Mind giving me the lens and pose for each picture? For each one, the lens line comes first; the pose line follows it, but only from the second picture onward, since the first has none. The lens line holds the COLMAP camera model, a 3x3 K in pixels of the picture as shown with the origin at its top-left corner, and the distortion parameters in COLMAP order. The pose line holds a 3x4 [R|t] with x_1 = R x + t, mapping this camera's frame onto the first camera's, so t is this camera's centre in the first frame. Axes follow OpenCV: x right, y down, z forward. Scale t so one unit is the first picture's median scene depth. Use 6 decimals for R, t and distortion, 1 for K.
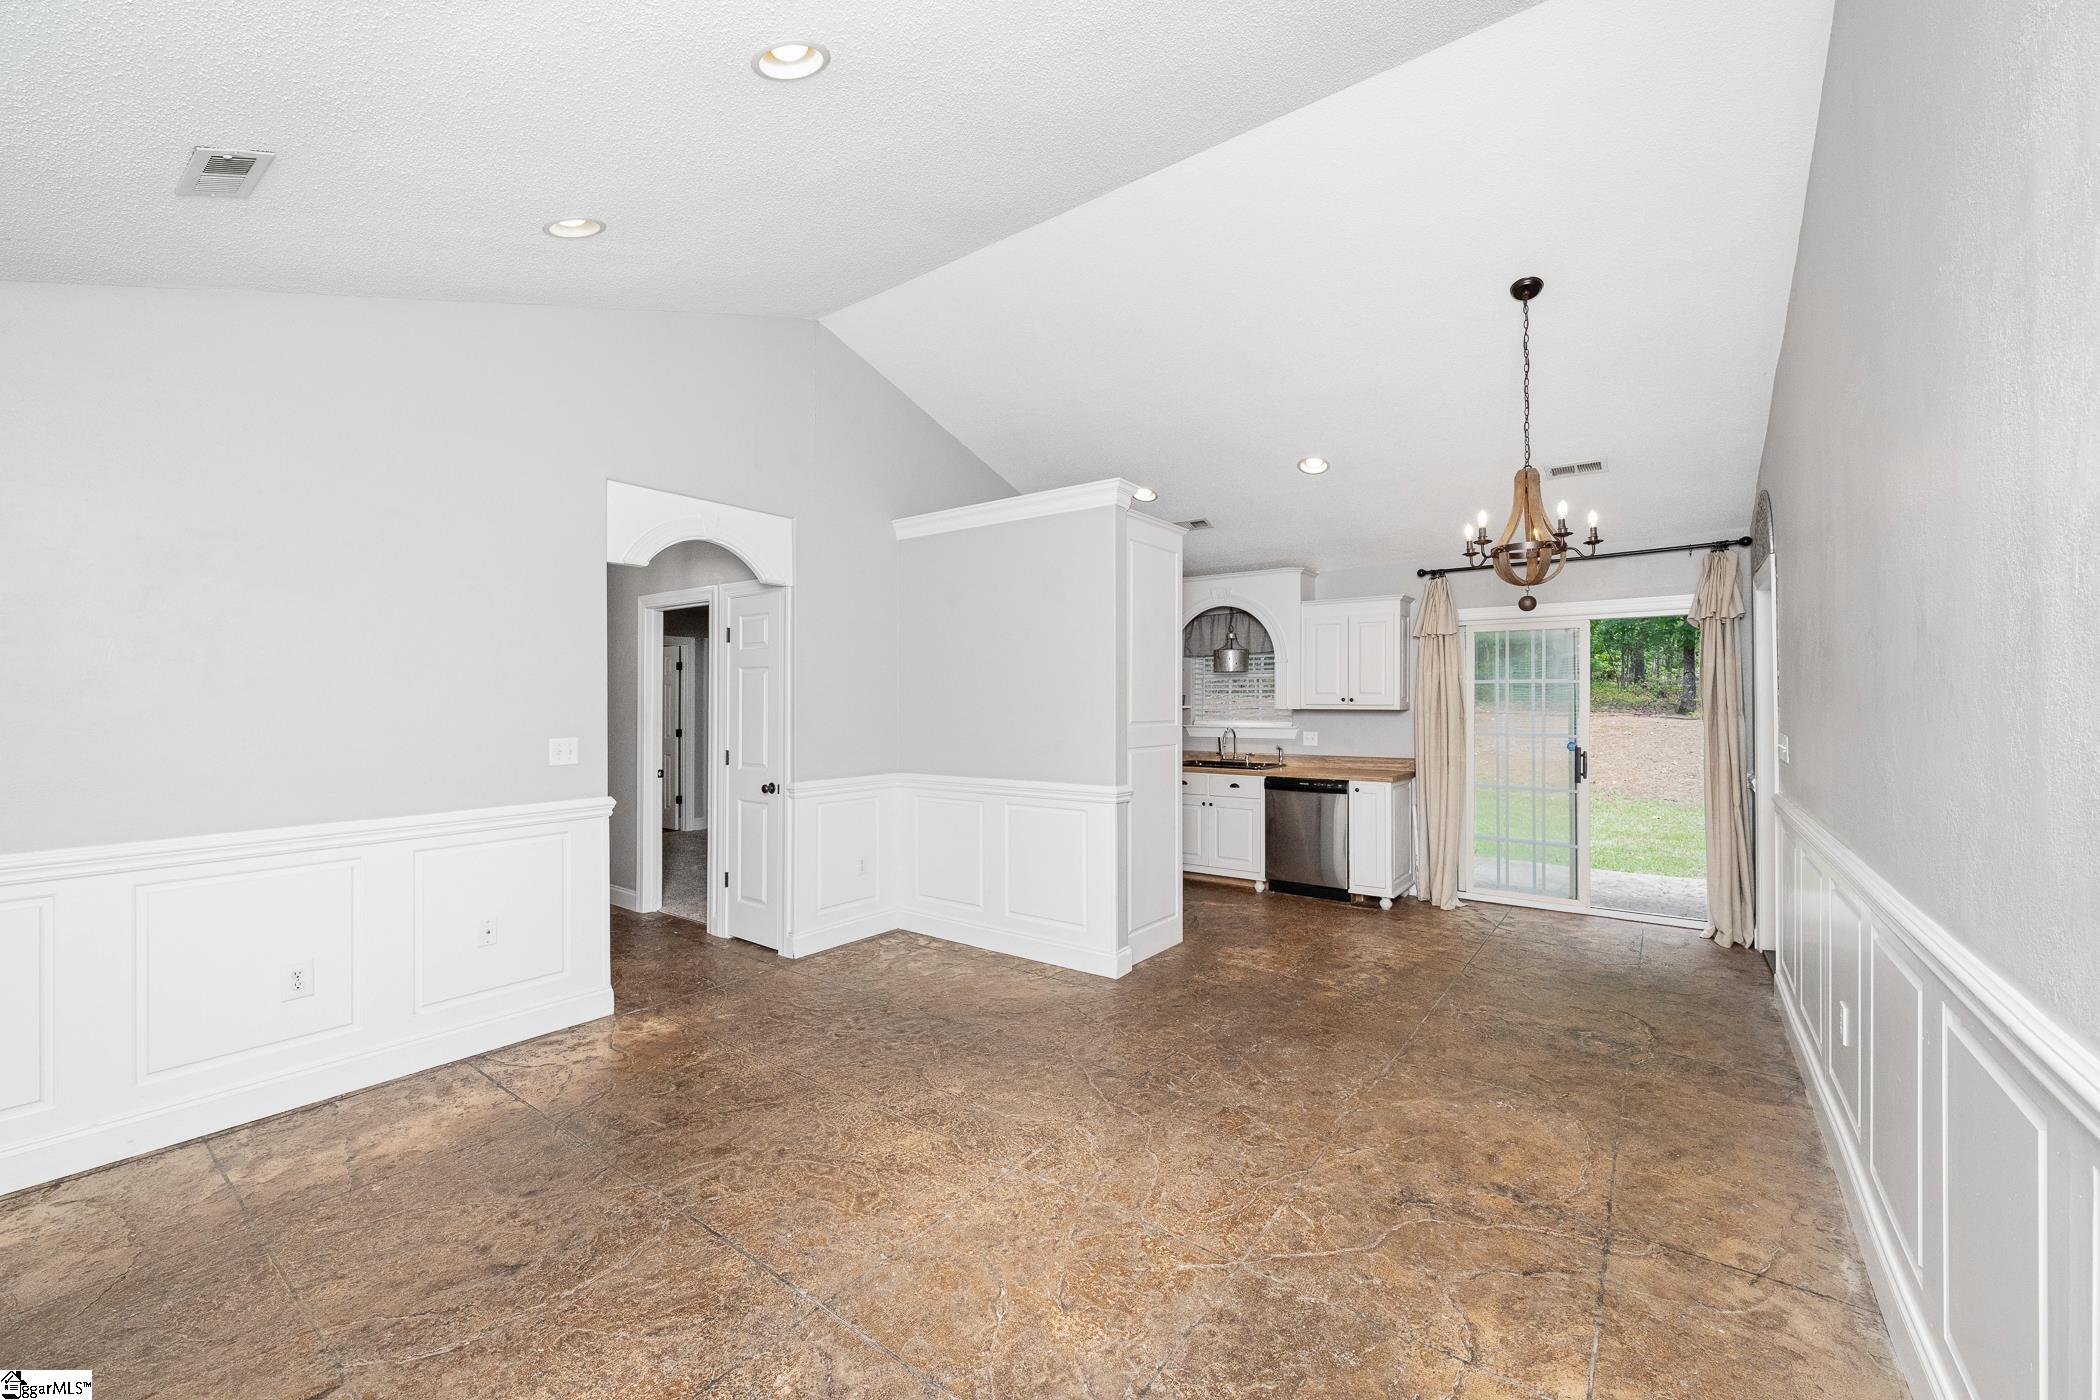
lens RADIAL K [[834.4, 0, 1039.5], [0, 834.4, 696.5], [0, 0, 1]] dist [0.001222, 0.000068]
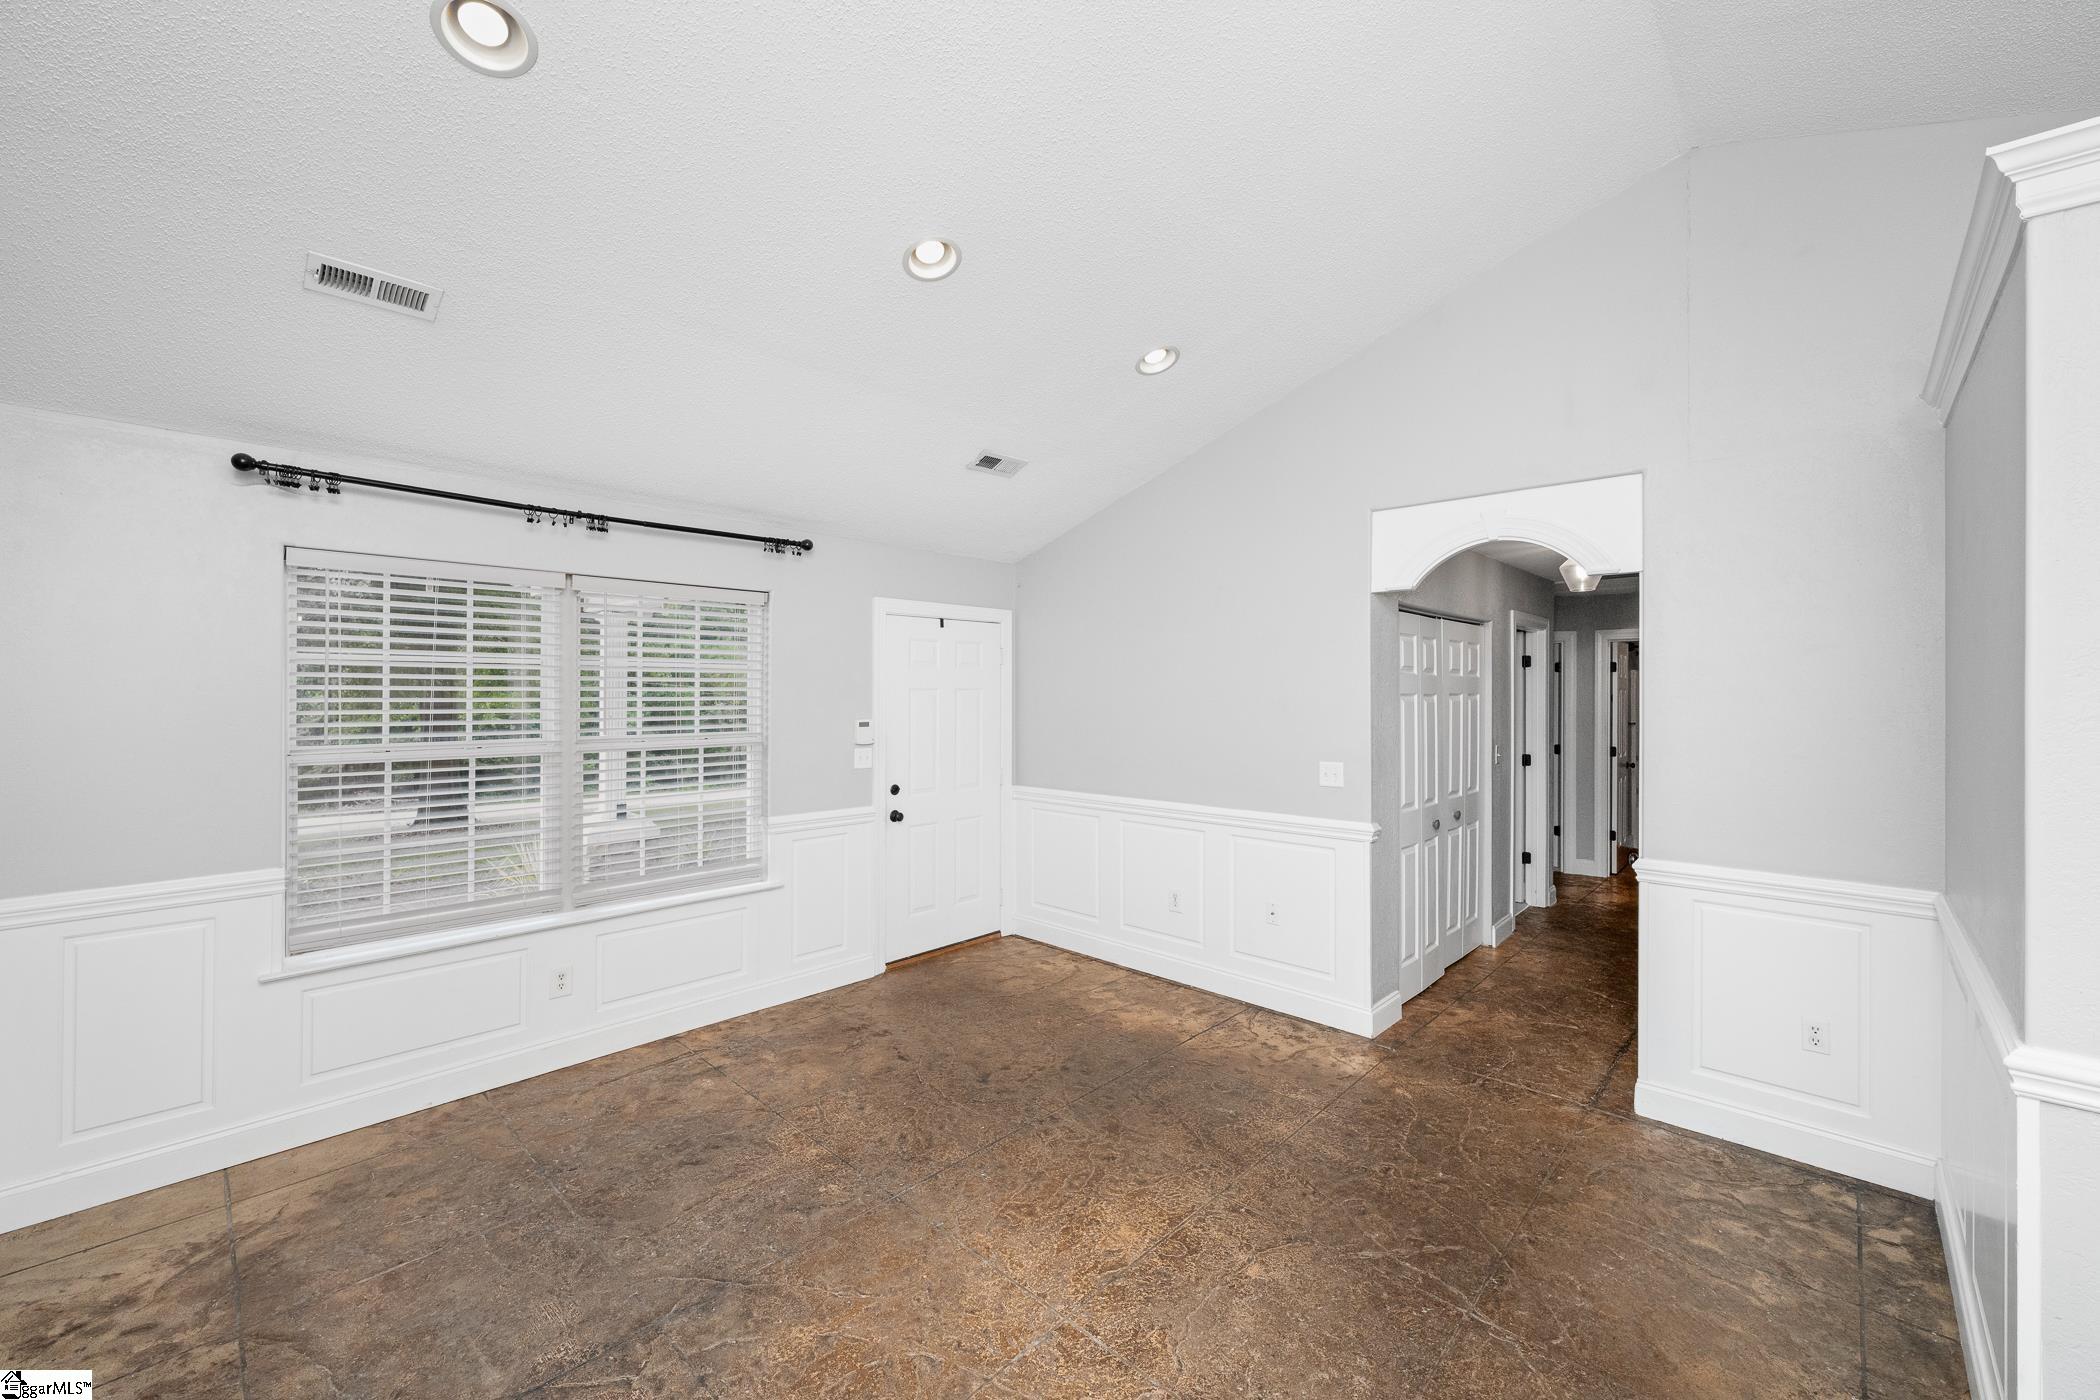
lens RADIAL K [[830.3, 0, 1046.3], [0, 830.3, 696.0], [0, 0, 1]] dist [-0.001694, 0.000092]
pose [[-0.116489, 0.008052, -0.993159, 0.446548], [0.003307, 0.999965, 0.007719, -0.038368], [0.993187, -0.002385, -0.116511, 0.605102]]
